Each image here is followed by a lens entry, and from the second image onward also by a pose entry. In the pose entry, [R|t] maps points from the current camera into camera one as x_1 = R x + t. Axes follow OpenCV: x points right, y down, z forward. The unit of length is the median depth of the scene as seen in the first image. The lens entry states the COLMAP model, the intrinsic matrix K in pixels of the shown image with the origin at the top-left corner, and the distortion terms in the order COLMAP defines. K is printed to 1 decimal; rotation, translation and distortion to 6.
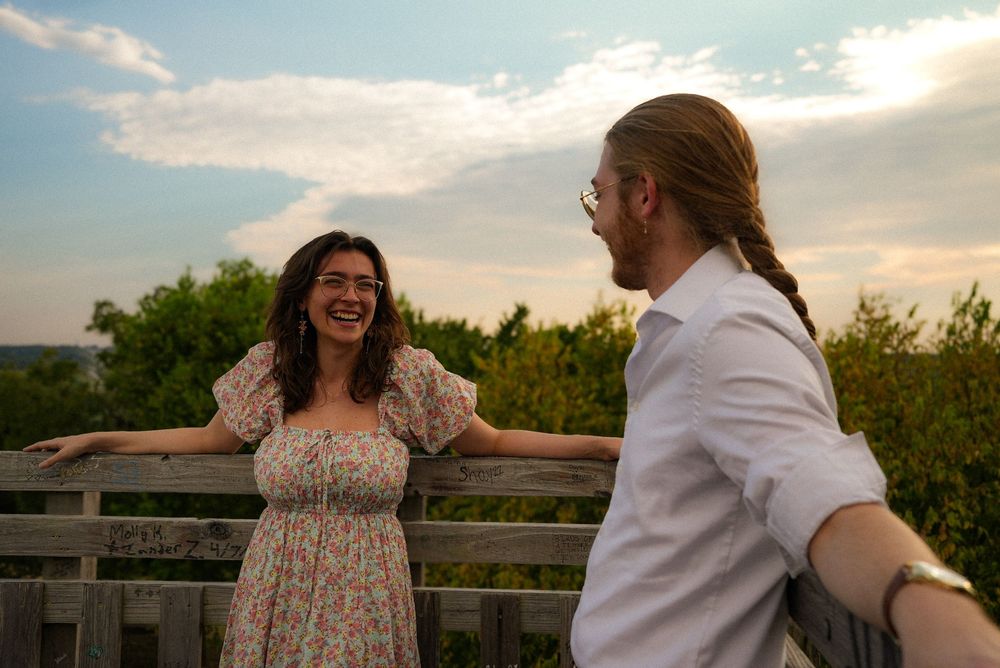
lens RADIAL K [[1044.4, 0, 499.8], [0, 1044.4, 337.1], [0, 0, 1]] dist [0.165297, 0.000000]
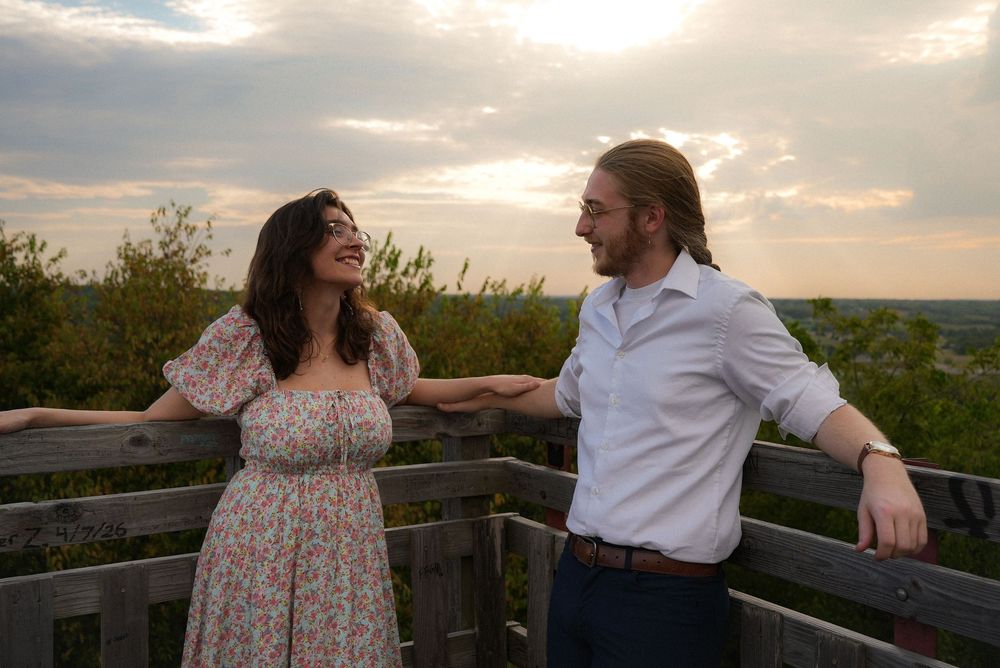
lens RADIAL K [[1044.4, 0, 501.5], [0, 1044.4, 328.2], [0, 0, 1]] dist [0.165297, 0.000000]
pose [[0.795255, -0.019067, 0.605975, -0.652232], [-0.013683, 0.998686, 0.049381, -0.027696], [-0.606121, -0.047562, 0.793949, 0.085468]]
